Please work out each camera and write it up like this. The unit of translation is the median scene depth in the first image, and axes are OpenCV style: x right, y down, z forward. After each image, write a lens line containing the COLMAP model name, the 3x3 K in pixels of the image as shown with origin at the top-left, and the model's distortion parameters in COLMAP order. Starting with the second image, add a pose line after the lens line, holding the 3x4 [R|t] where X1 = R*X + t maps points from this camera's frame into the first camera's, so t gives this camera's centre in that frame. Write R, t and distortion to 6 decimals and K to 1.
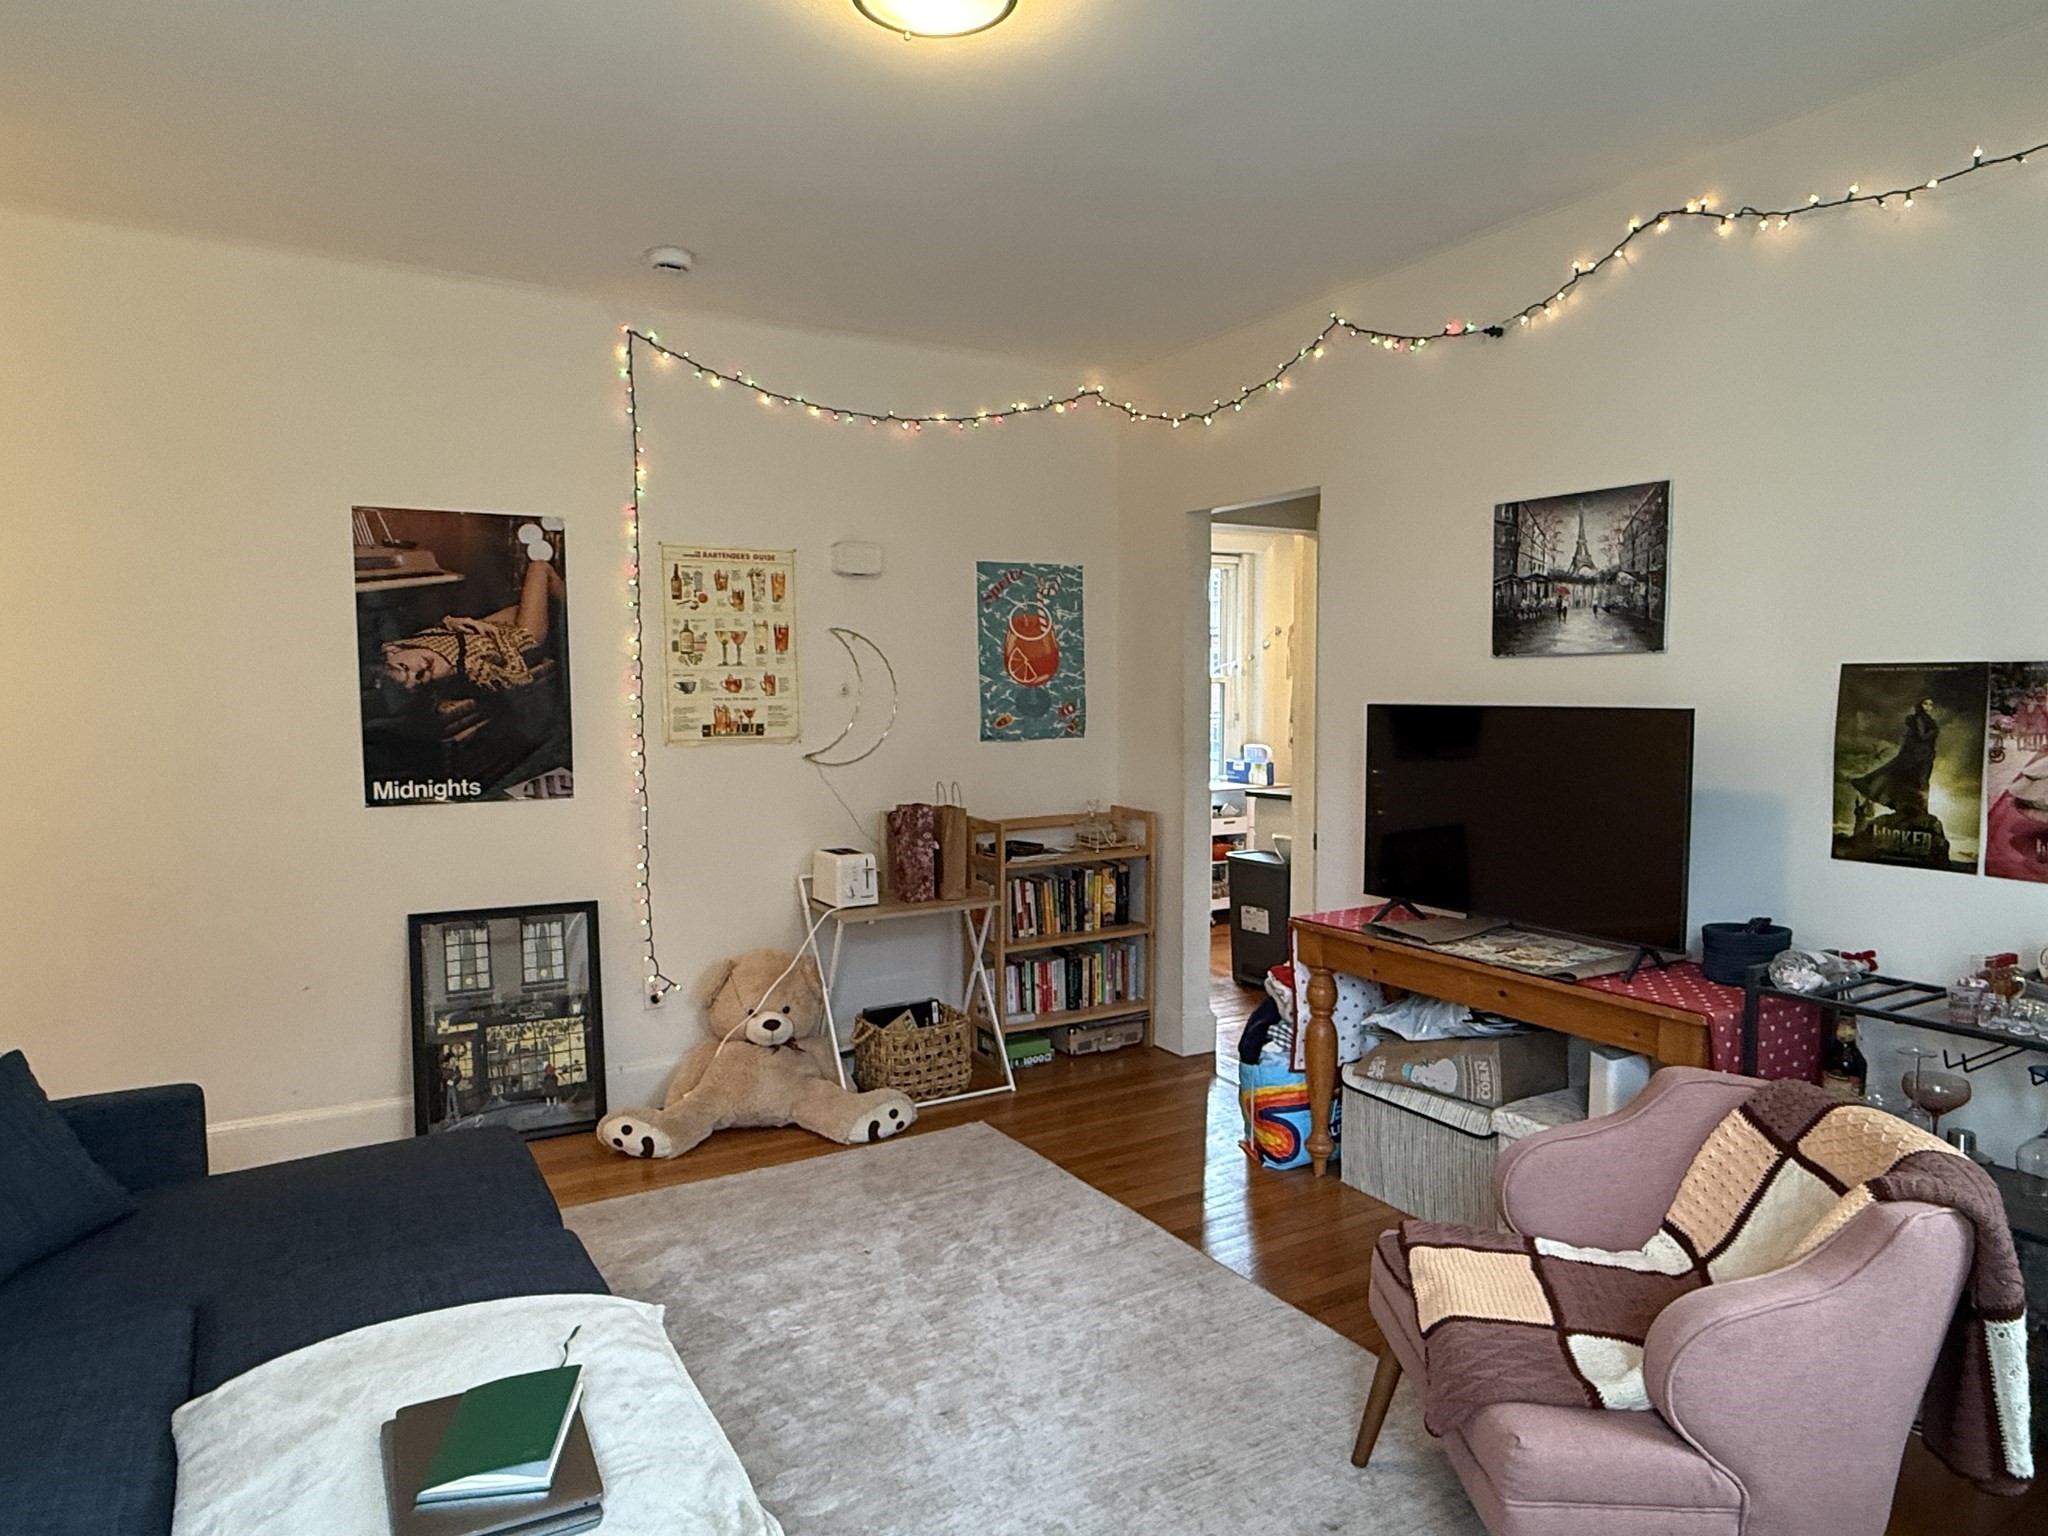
lens RADIAL K [[1250.1, 0, 1024.0], [0, 1250.1, 768.0], [0, 0, 1]] dist [0.001285, -0.001493]
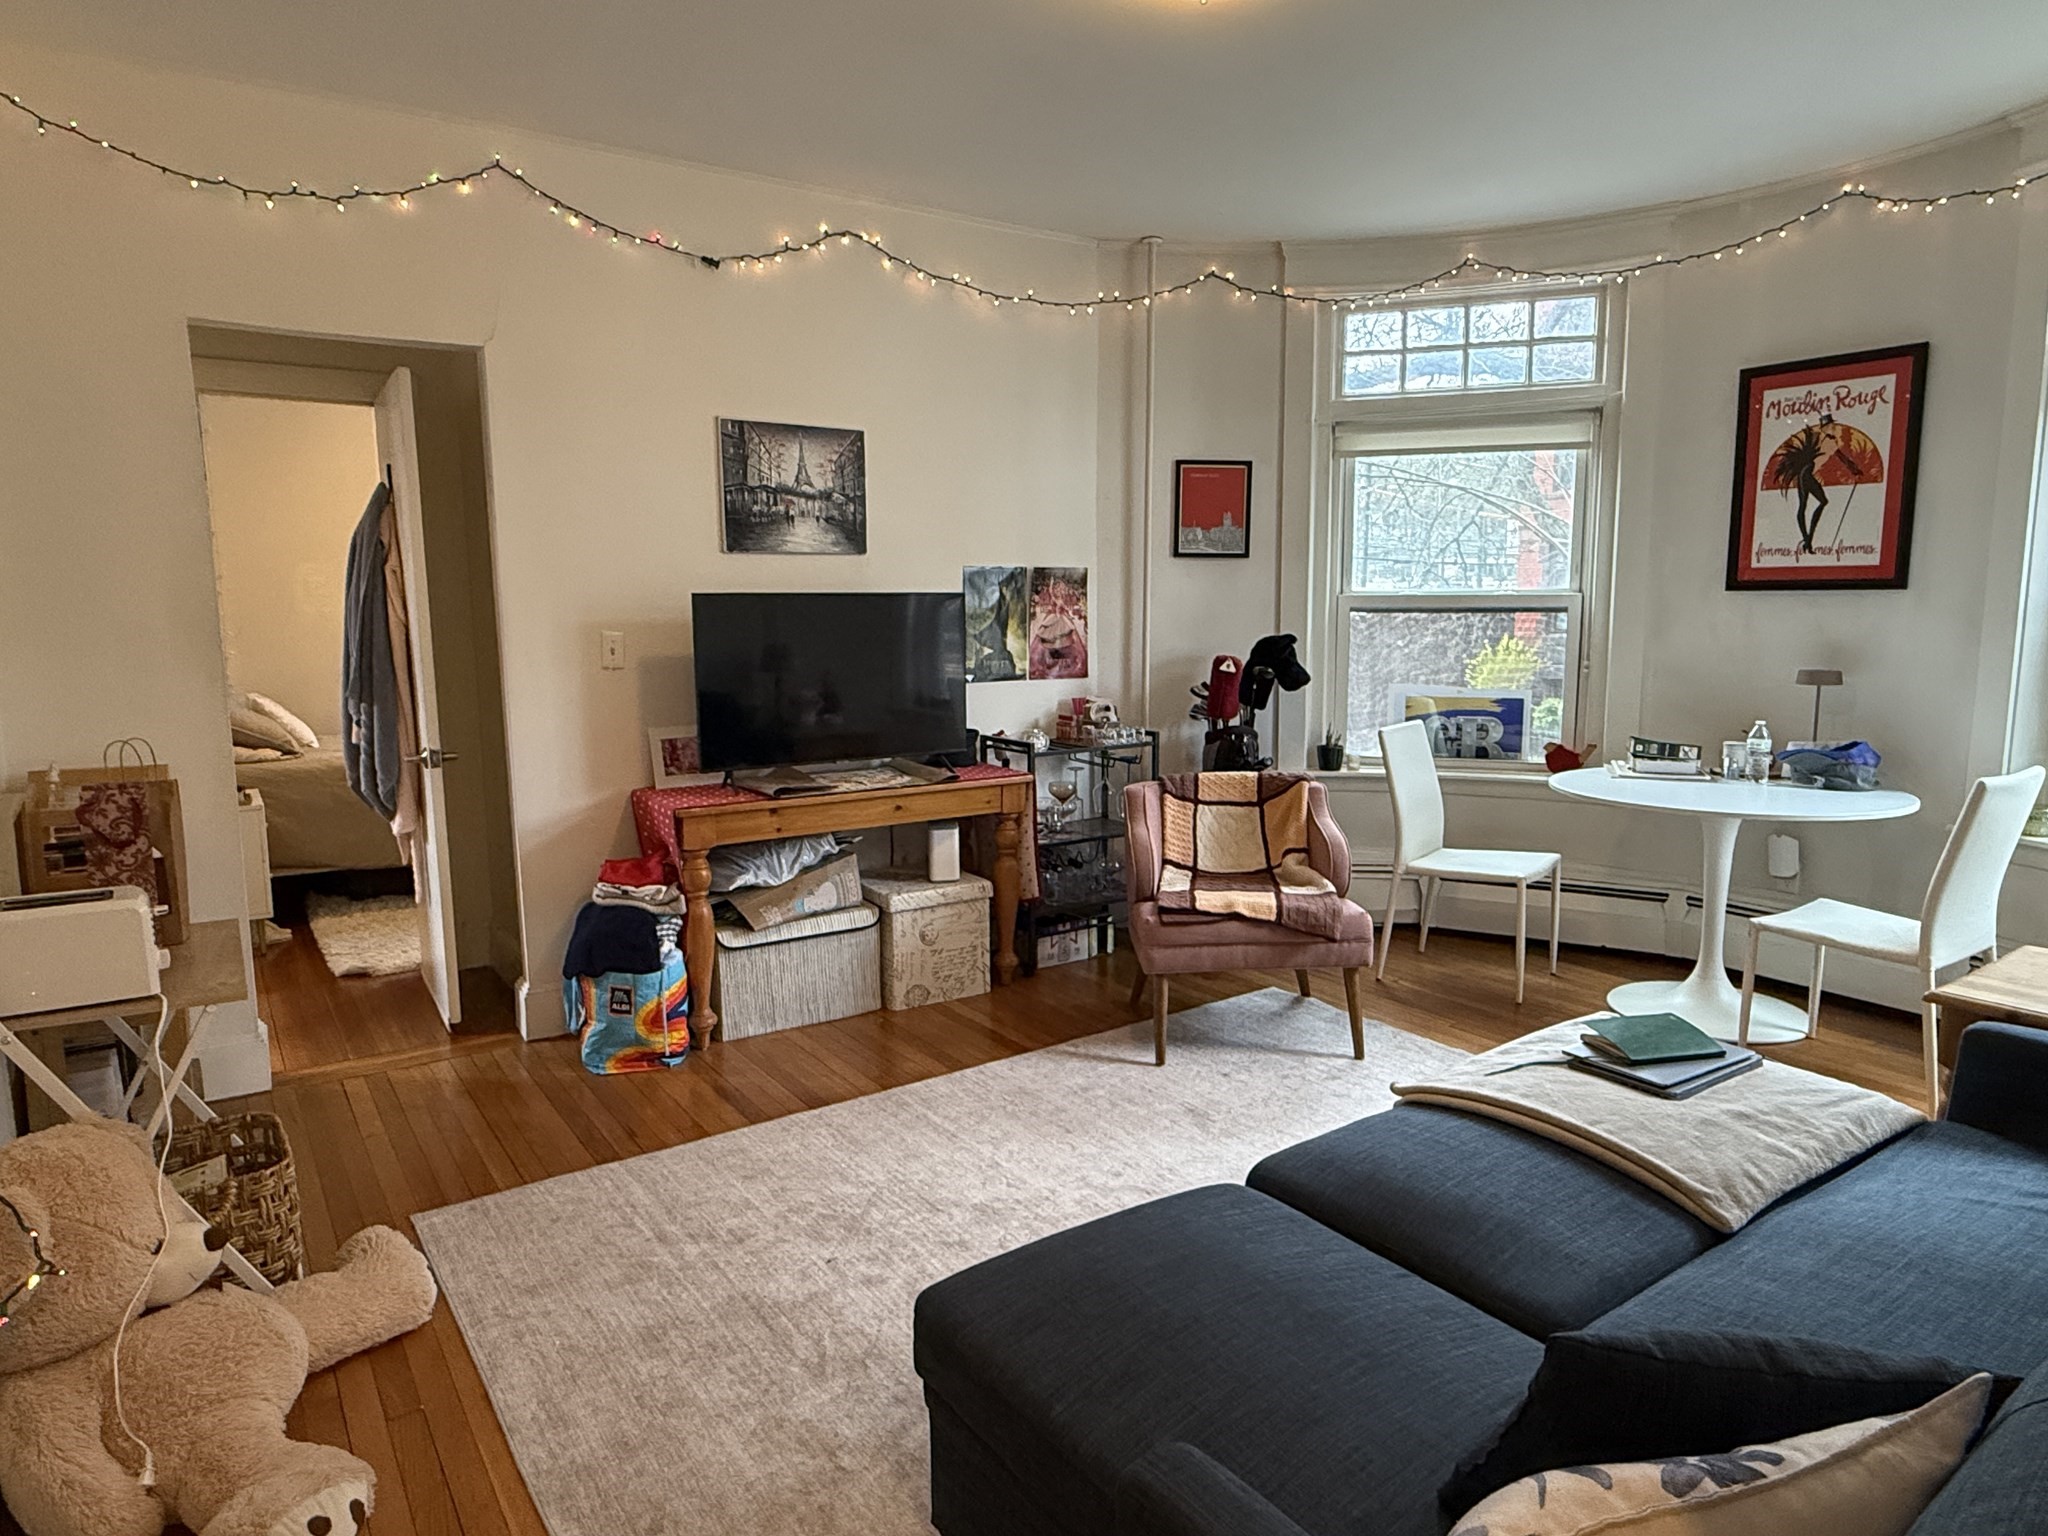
lens RADIAL K [[1250.1, 0, 1024.0], [0, 1250.1, 768.0], [0, 0, 1]] dist [0.001285, -0.001493]
pose [[-0.067430, -0.131433, 0.989029, -0.879205], [0.071052, 0.988136, 0.136158, -0.032013], [-0.995191, 0.079454, -0.057291, 0.873138]]
